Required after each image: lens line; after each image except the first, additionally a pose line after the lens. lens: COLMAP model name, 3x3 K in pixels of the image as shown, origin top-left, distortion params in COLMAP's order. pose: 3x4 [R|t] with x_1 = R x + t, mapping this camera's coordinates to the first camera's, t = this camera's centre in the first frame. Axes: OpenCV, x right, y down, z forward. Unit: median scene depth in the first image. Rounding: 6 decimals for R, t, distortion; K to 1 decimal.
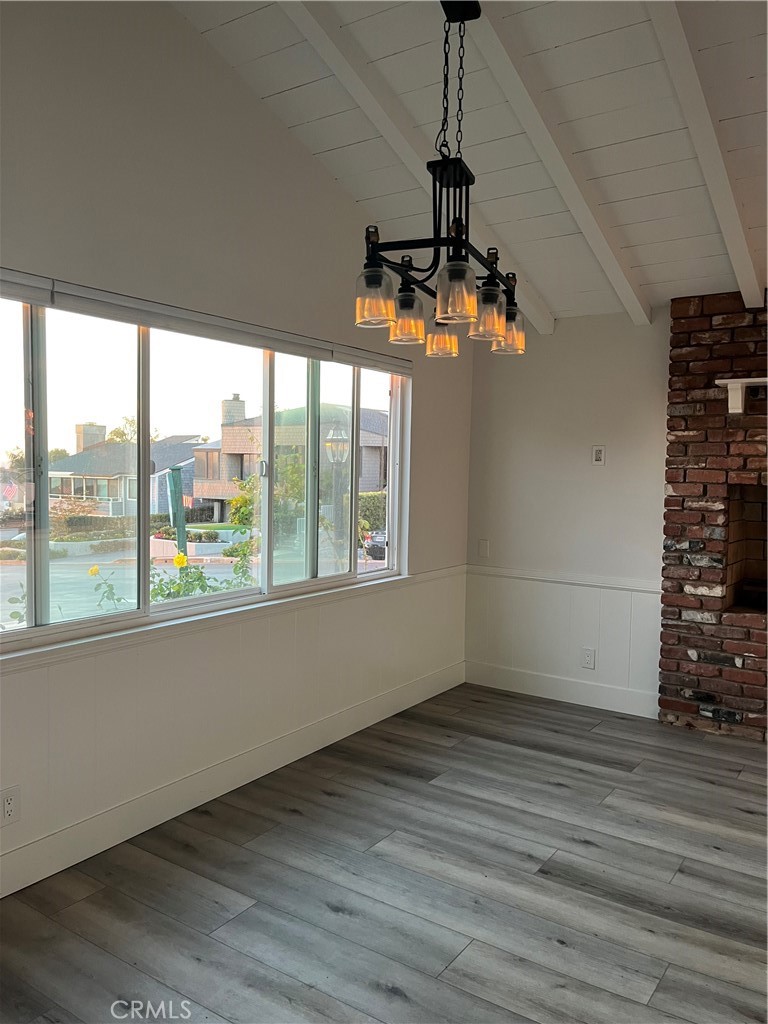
lens RADIAL K [[781.2, 0, 384.4], [0, 781.2, 508.2], [0, 0, 1]] dist [0.010630, -0.039132]
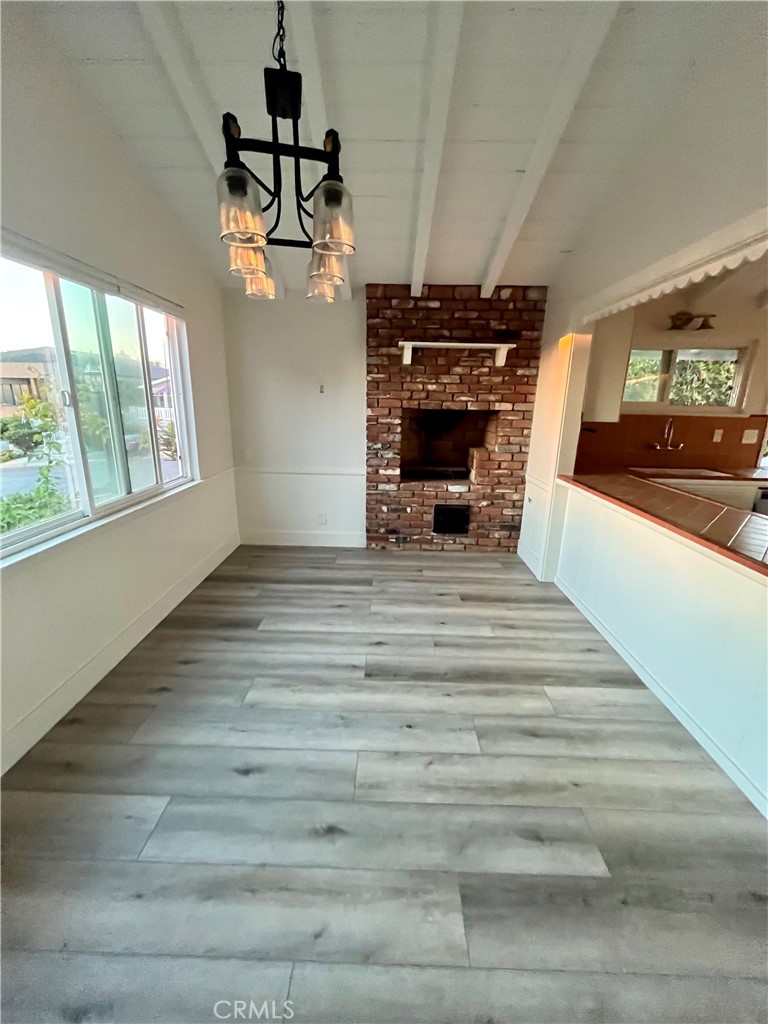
lens RADIAL K [[412.5, 0, 386.3], [0, 412.5, 509.8], [0, 0, 1]] dist [-0.010693, -0.000439]
pose [[0.829711, -0.142333, 0.539741, -0.109526], [0.021445, 0.974358, 0.223978, -0.018173], [-0.557780, -0.174263, 0.811488, 0.279431]]
